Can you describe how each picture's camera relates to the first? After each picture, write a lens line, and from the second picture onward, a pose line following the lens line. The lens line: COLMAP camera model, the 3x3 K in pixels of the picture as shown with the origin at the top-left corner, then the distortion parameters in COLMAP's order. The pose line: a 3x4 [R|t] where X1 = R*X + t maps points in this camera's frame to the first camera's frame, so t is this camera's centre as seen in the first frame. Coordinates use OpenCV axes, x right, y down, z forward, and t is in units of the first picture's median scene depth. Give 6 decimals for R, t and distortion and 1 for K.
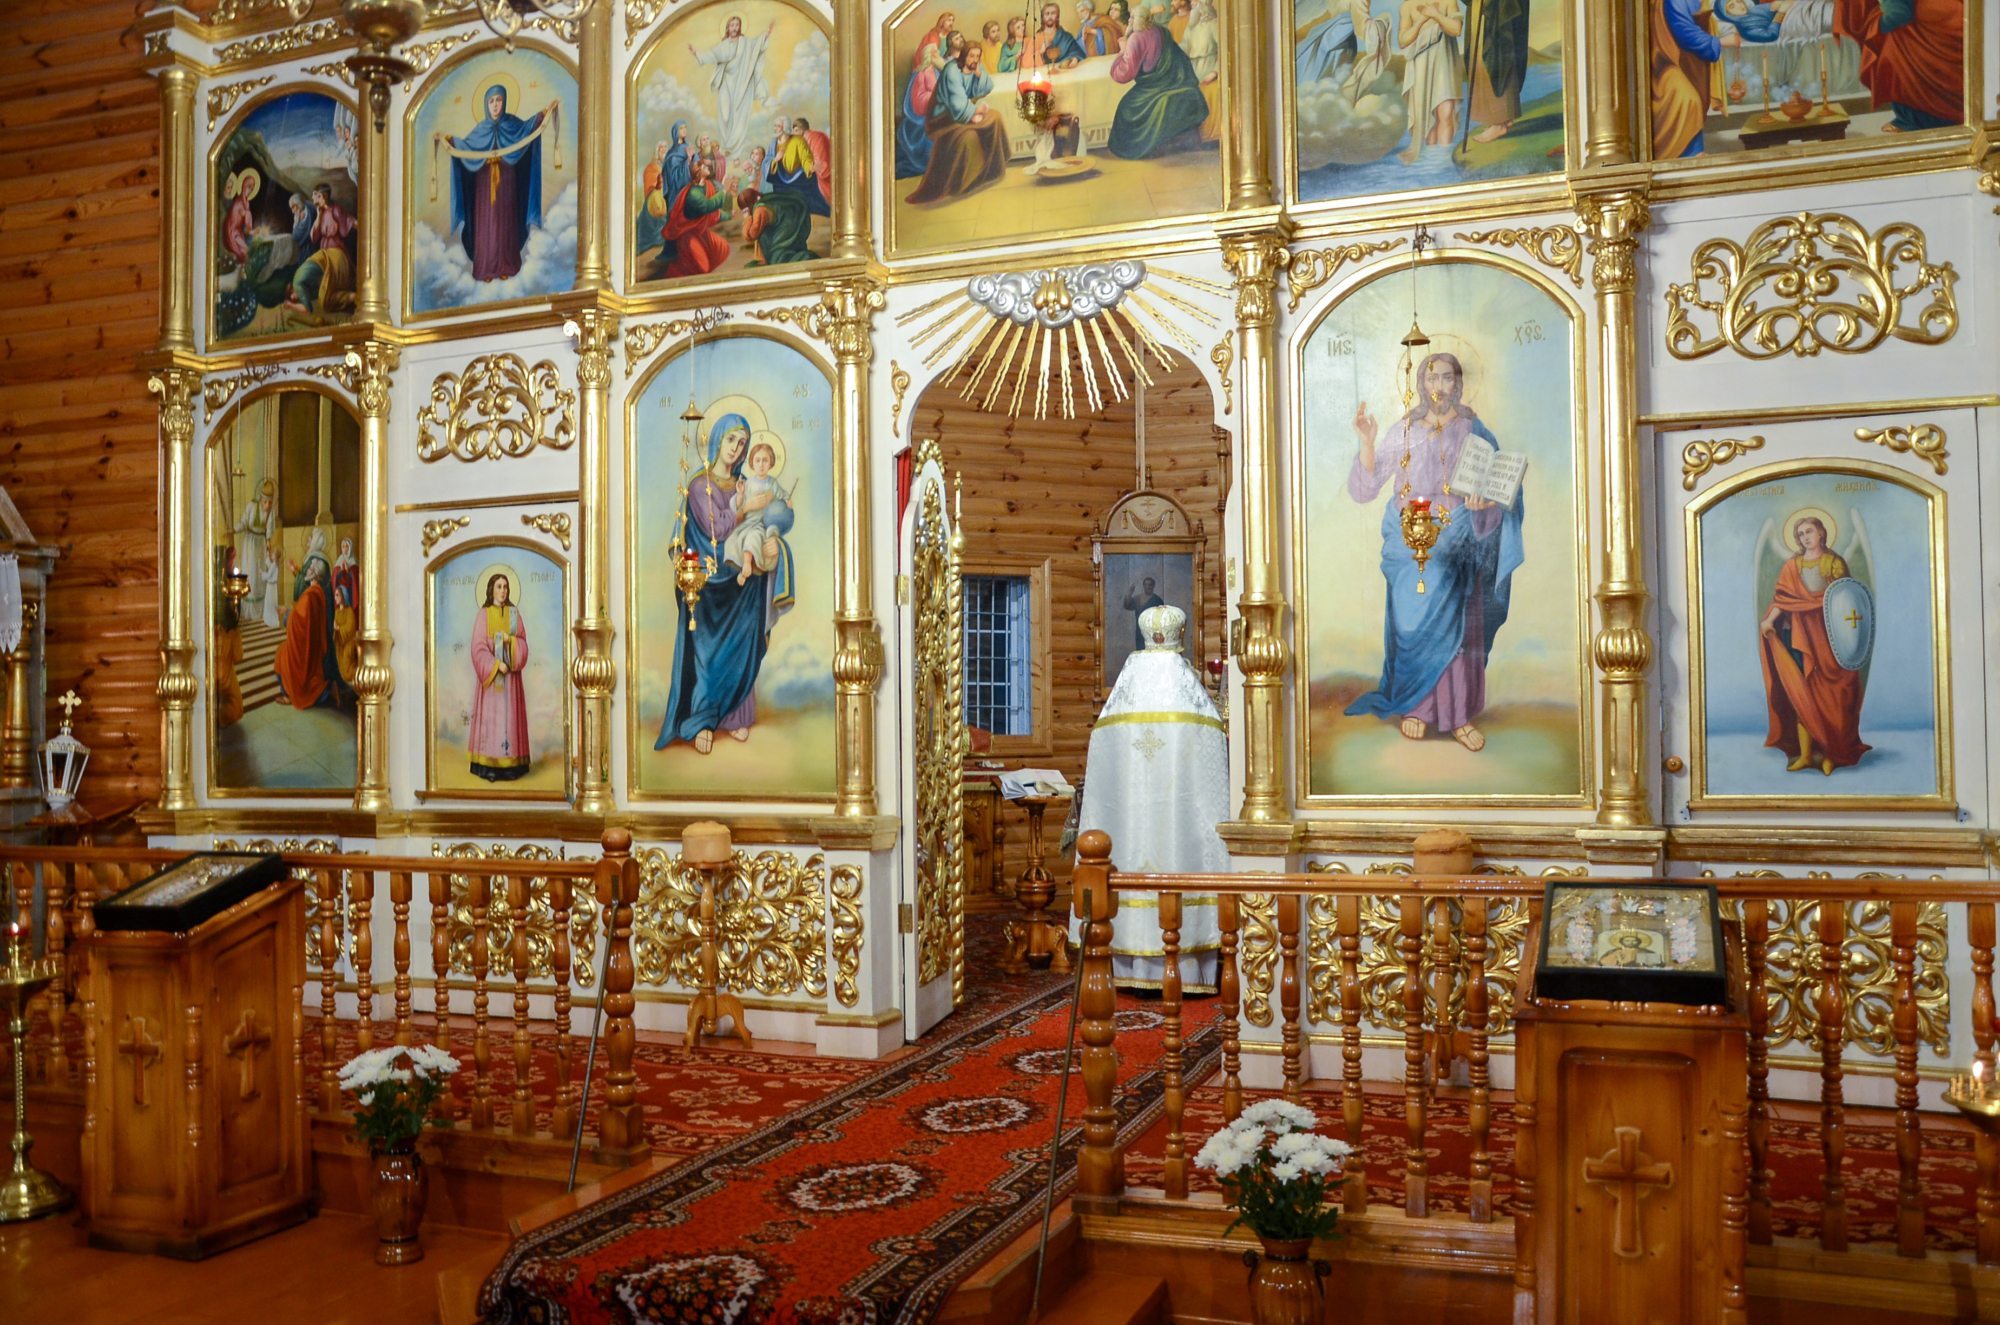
lens RADIAL K [[1688.5, 0, 1010.3], [0, 1688.5, 683.2], [0, 0, 1]] dist [-0.078173, 0.066394]
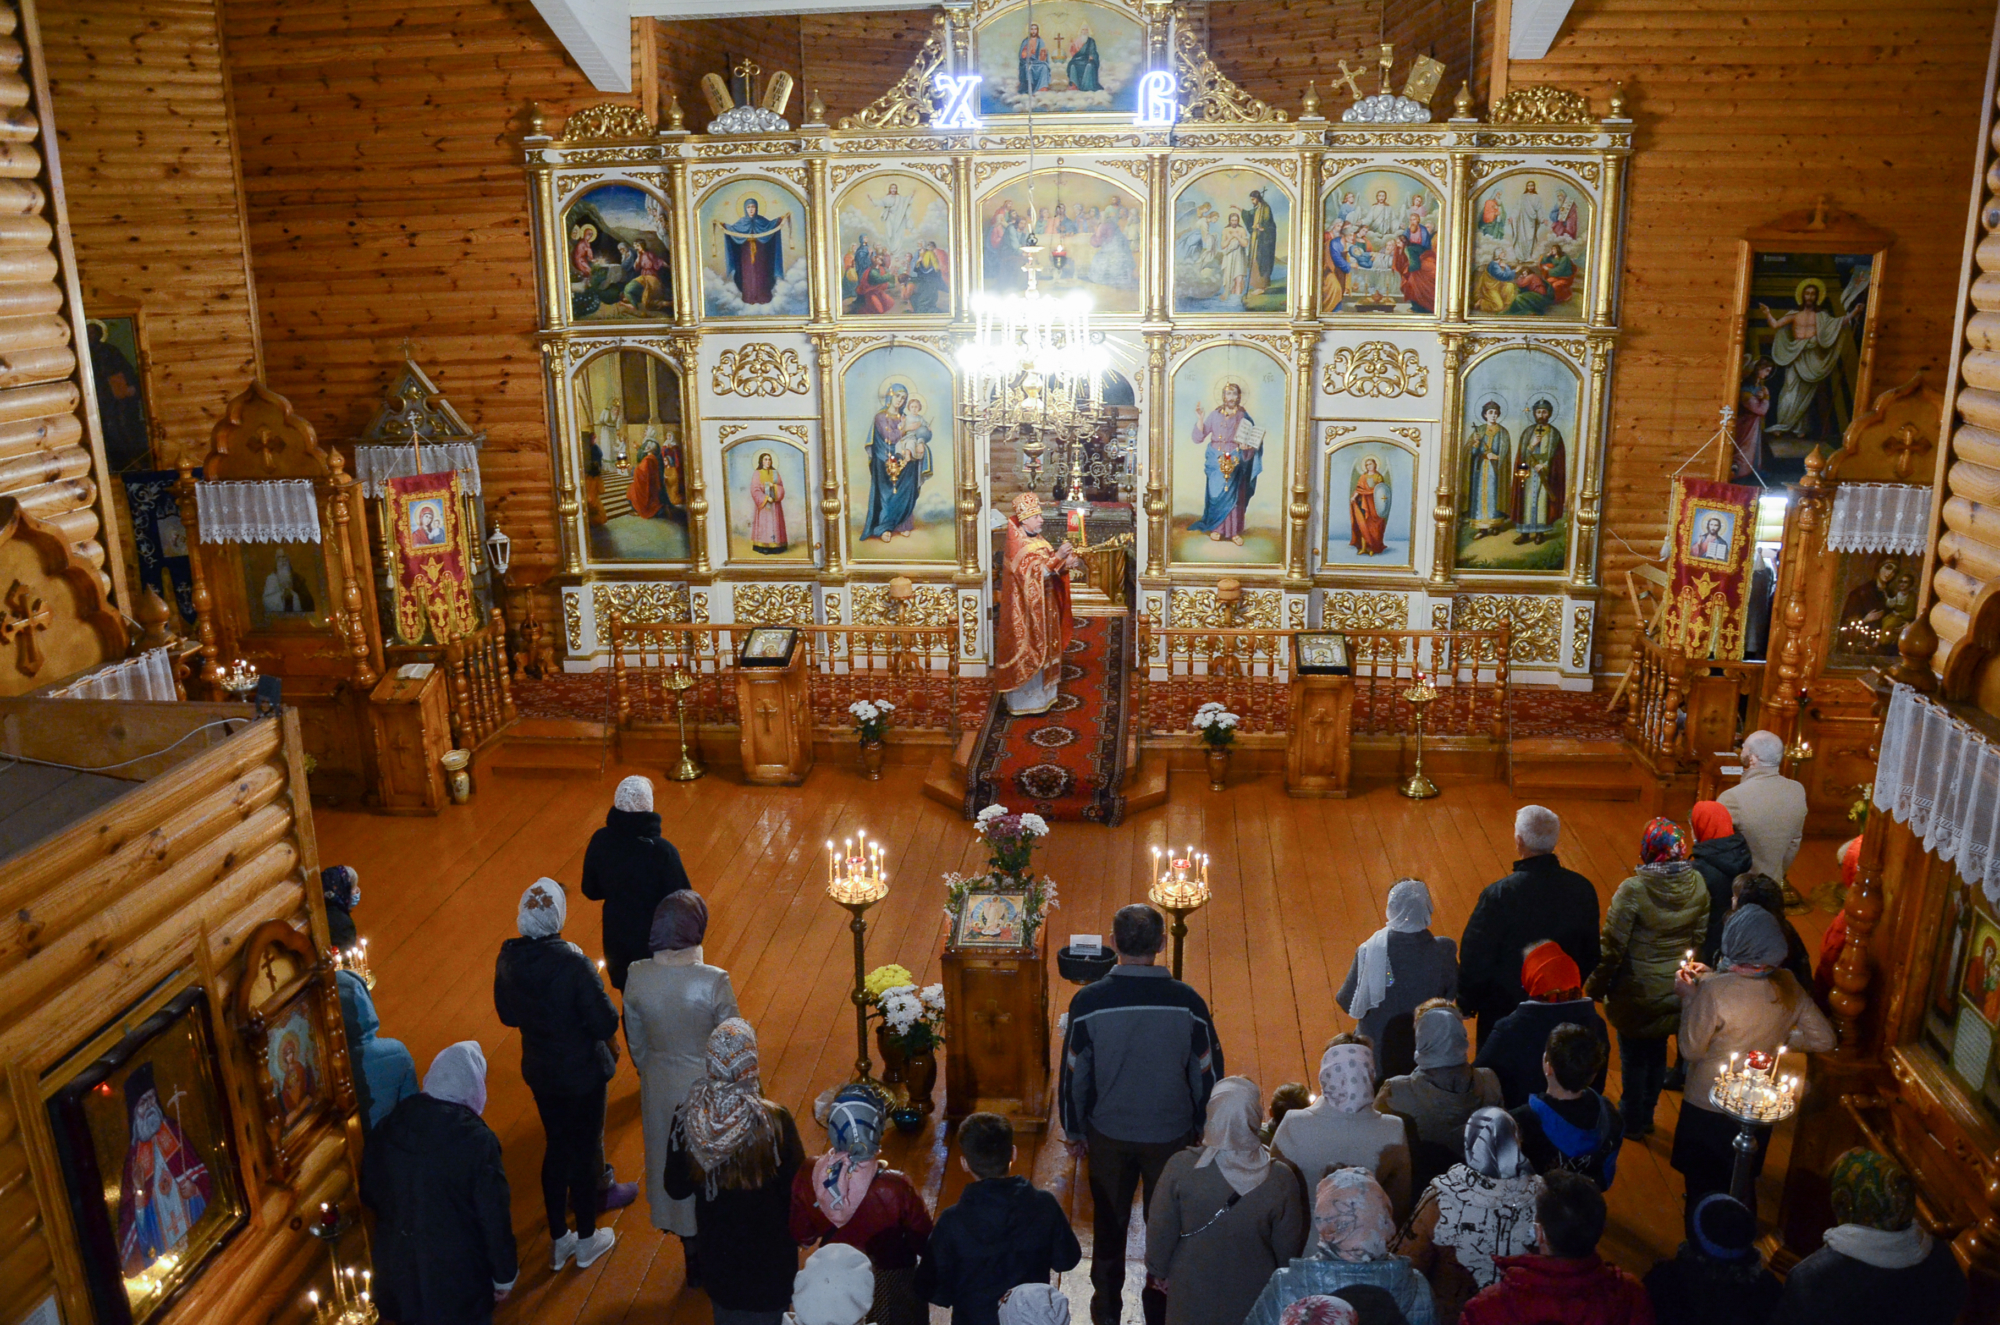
lens RADIAL K [[1614.9, 0, 994.9], [0, 1614.9, 678.1], [0, 0, 1]] dist [-0.093661, 0.015843]
pose [[0.966668, -0.079006, 0.243539, -0.591801], [0.001904, 0.953391, 0.301731, -0.434555], [-0.256026, -0.291210, 0.921763, -1.028554]]
